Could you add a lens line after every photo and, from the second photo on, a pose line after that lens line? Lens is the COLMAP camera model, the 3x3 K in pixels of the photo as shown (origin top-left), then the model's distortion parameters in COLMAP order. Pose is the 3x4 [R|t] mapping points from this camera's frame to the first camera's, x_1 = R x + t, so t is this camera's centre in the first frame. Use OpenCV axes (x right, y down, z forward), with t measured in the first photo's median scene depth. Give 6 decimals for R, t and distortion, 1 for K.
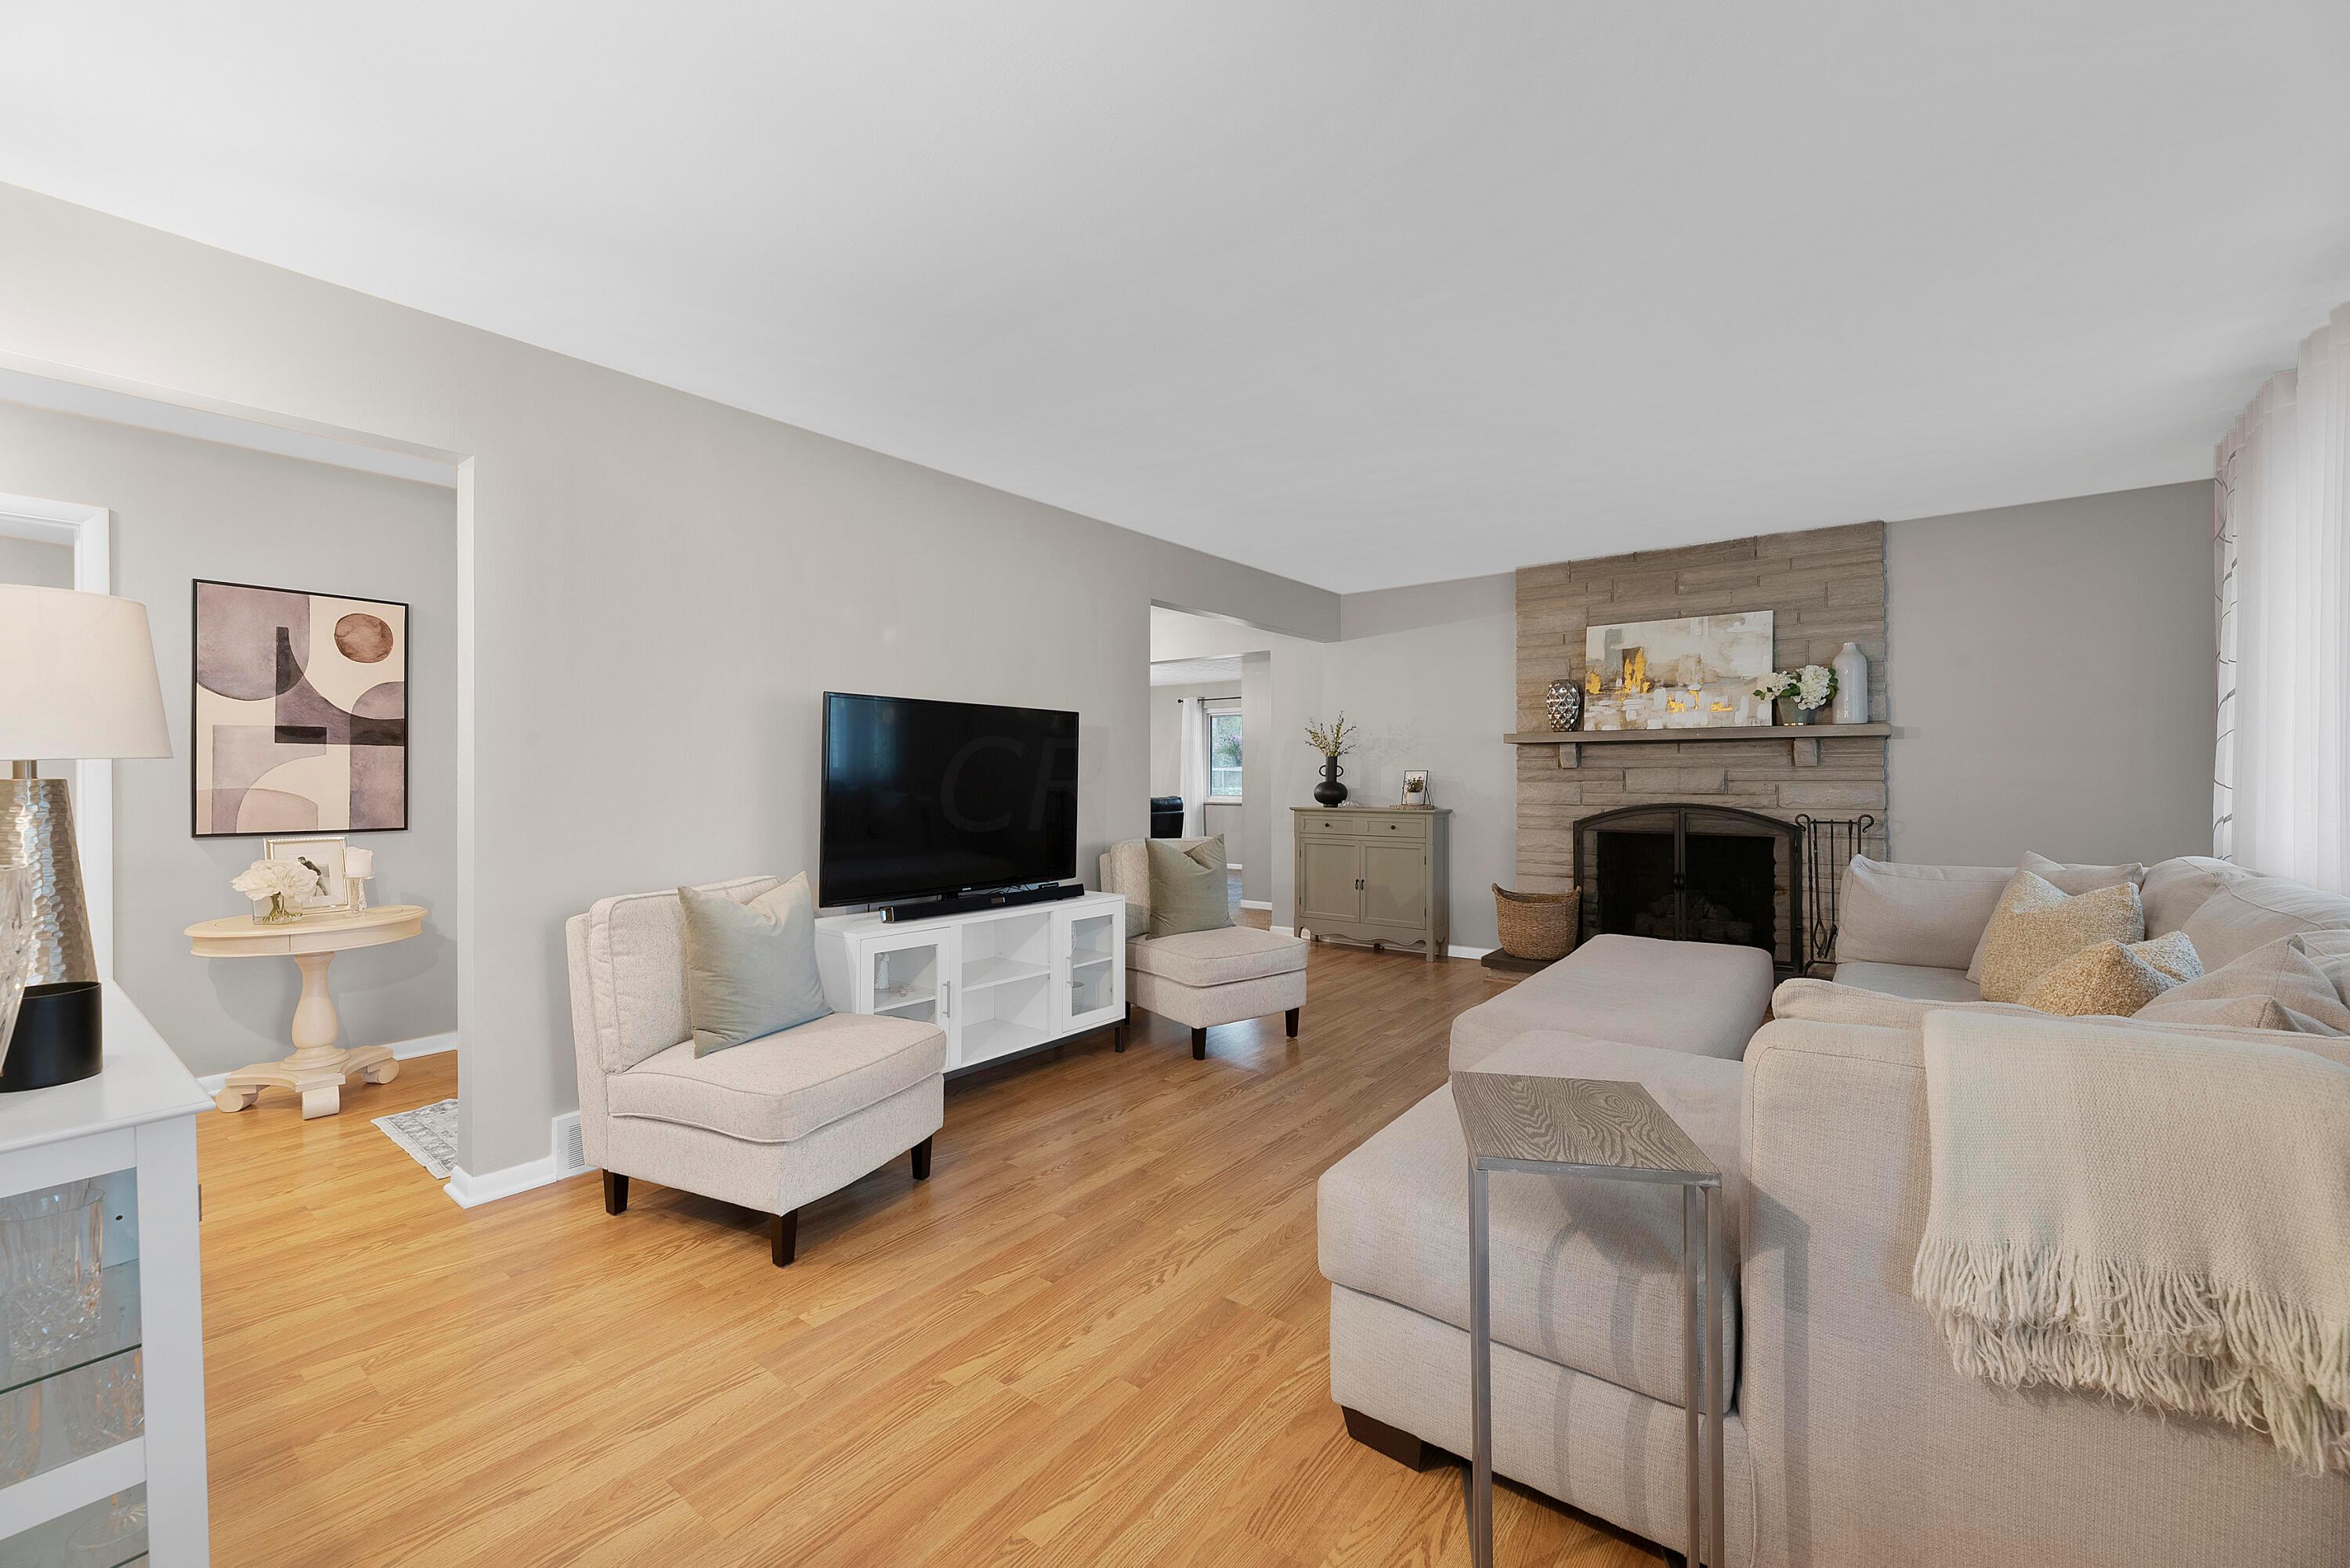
lens RADIAL K [[957.9, 0, 1153.0], [0, 957.9, 777.2], [0, 0, 1]] dist [-0.001080, -0.000206]
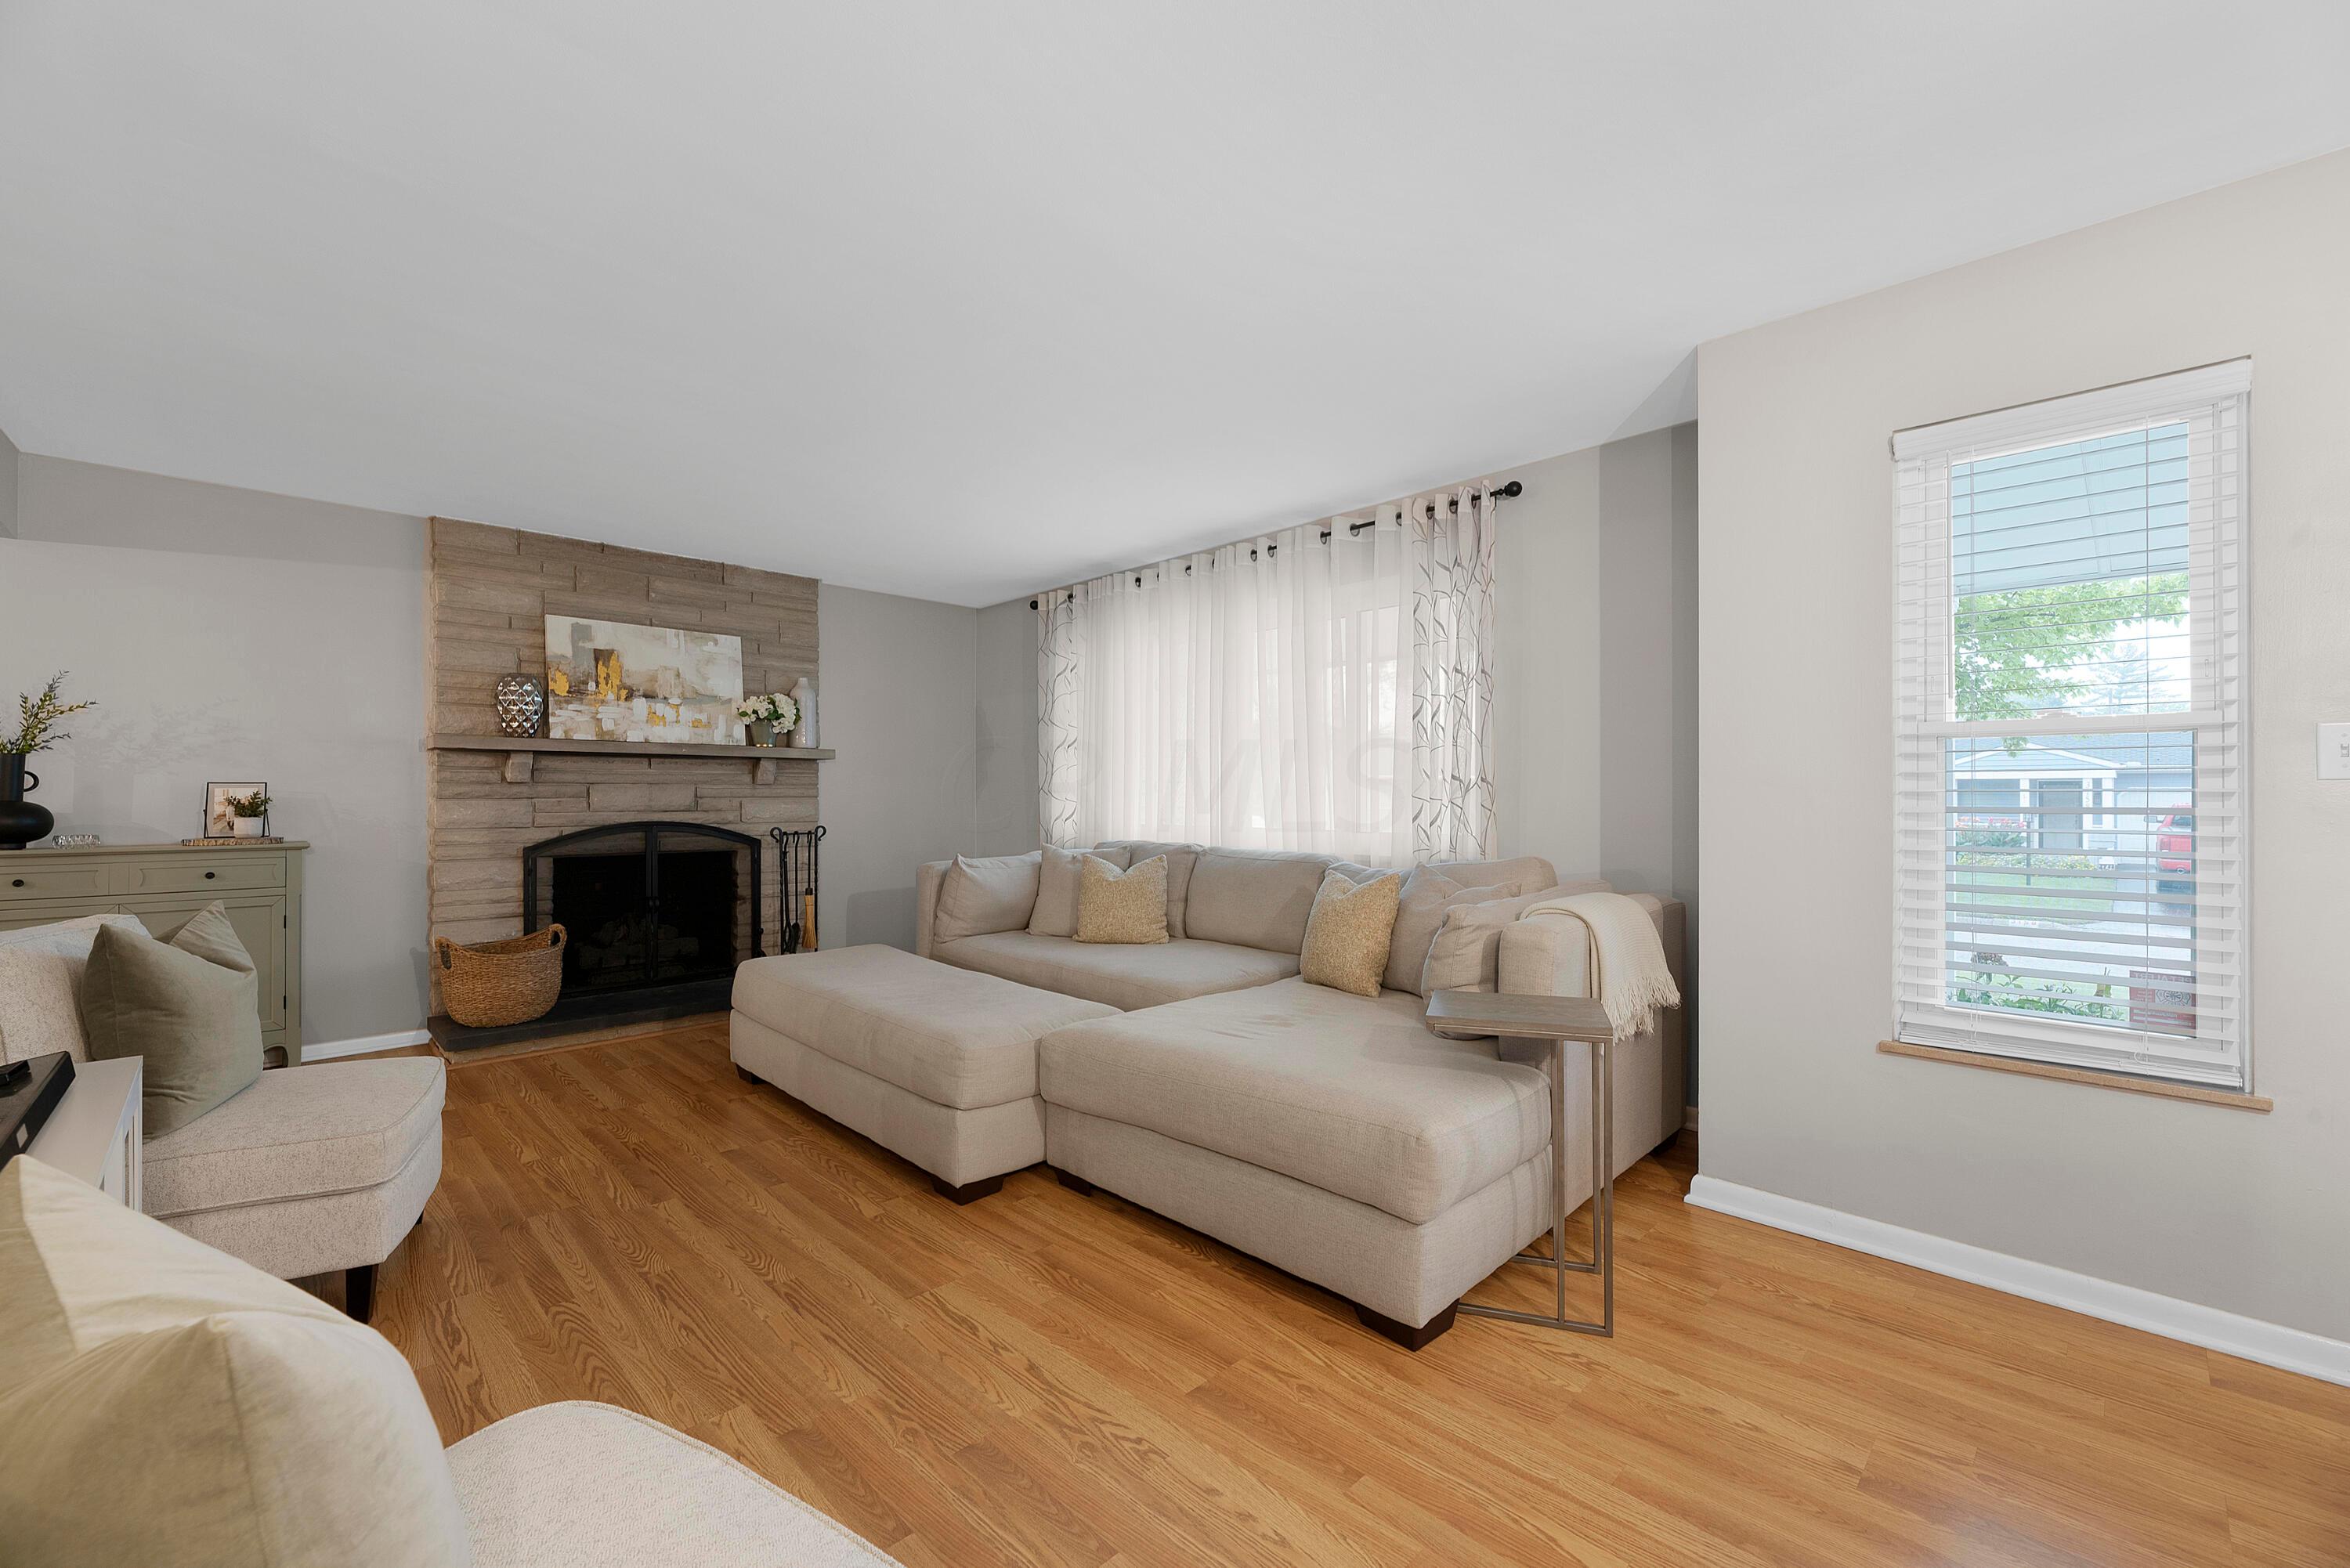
lens RADIAL K [[957.9, 0, 1157.6], [0, 957.9, 790.0], [0, 0, 1]] dist [-0.001080, -0.000206]
pose [[0.117992, 0.006655, 0.992992, -0.333945], [0.000421, 0.999977, -0.006752, 0.002927], [-0.993014, 0.001214, 0.117987, 0.392281]]
